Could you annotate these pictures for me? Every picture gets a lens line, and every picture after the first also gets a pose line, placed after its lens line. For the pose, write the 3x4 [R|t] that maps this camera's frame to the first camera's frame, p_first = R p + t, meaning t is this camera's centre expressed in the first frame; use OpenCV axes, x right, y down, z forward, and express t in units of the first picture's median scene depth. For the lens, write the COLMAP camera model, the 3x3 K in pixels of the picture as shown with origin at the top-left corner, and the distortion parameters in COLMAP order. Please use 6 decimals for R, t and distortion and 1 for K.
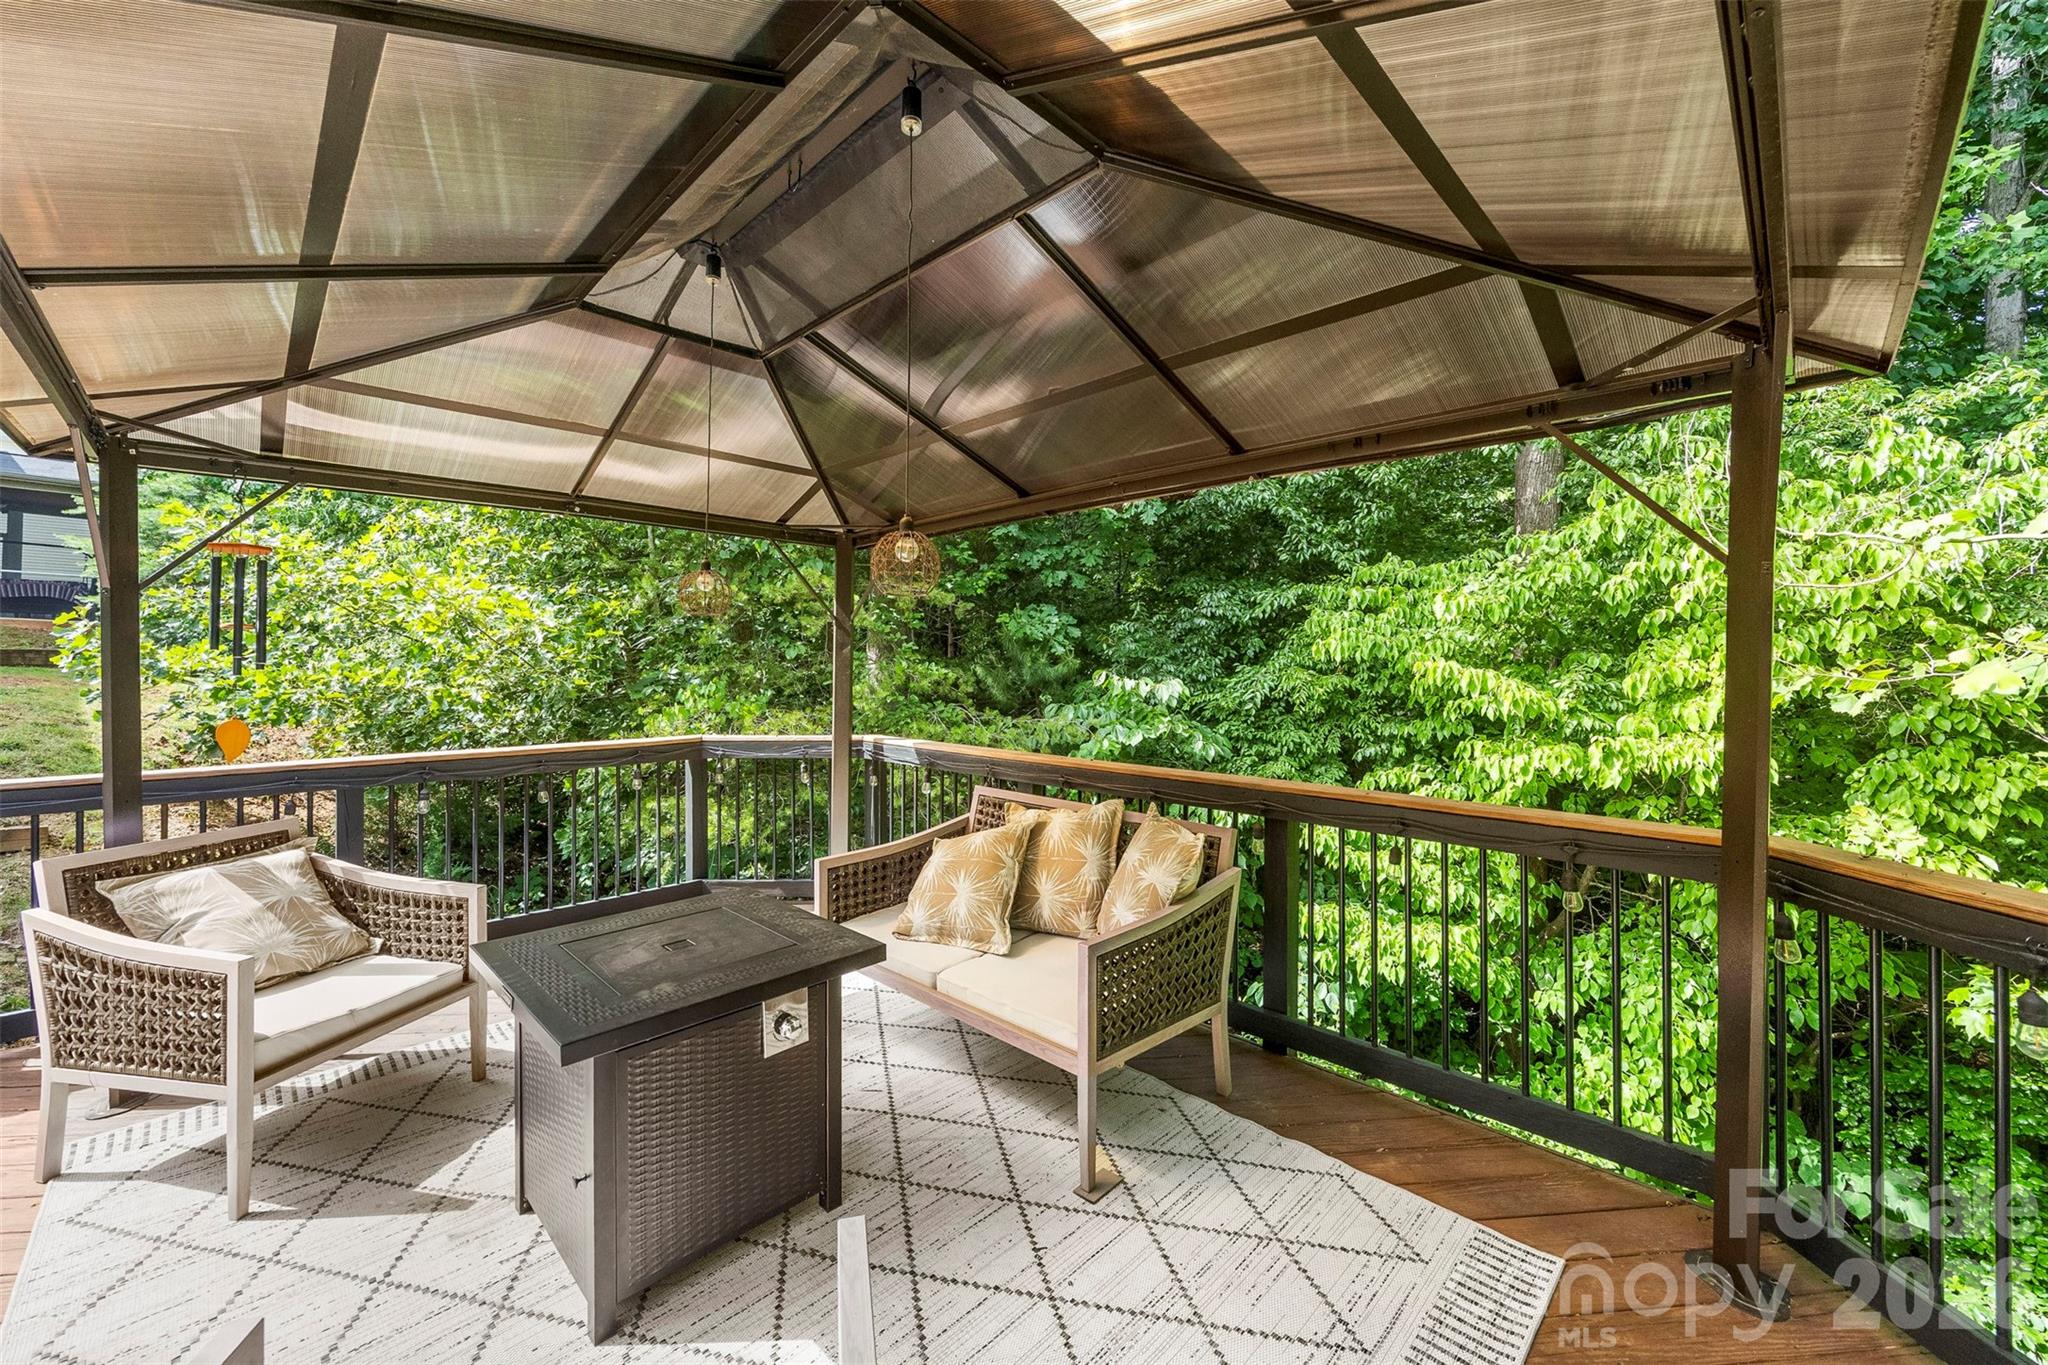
lens RADIAL K [[839.5, 0, 1024.0], [0, 839.5, 682.5], [0, 0, 1]] dist [-0.000085, -0.000073]
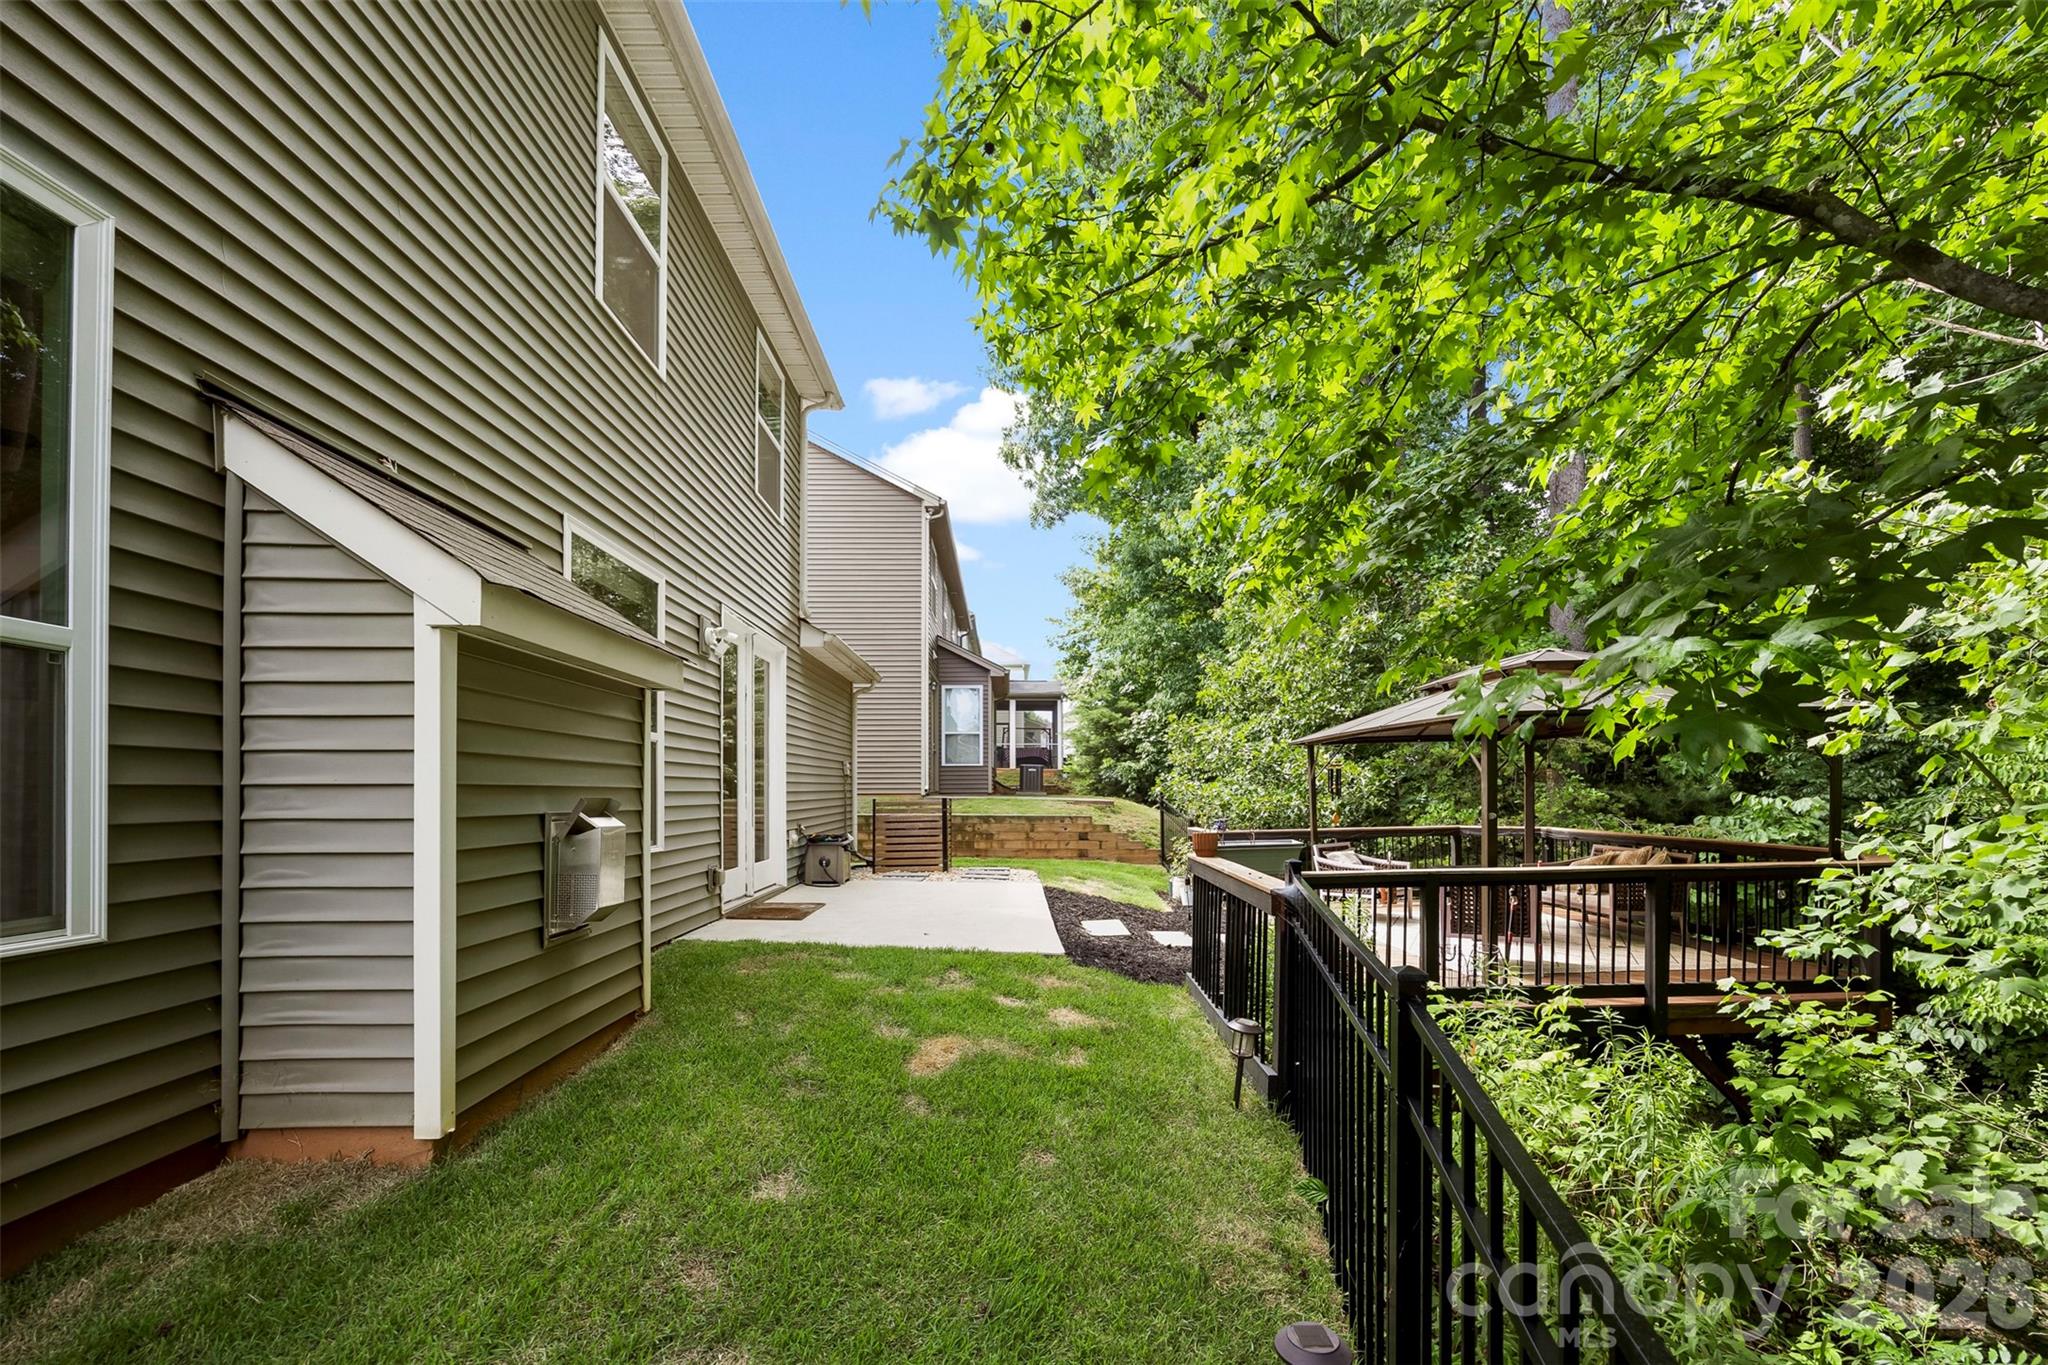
lens RADIAL K [[839.5, 0, 1024.0], [0, 839.5, 682.5], [0, 0, 1]] dist [-0.000085, -0.000073]
pose [[0.734472, -0.102497, -0.670854, 0.169202], [0.007035, 0.989625, -0.143499, -0.001890], [0.678603, 0.100676, 0.727573, -0.800872]]
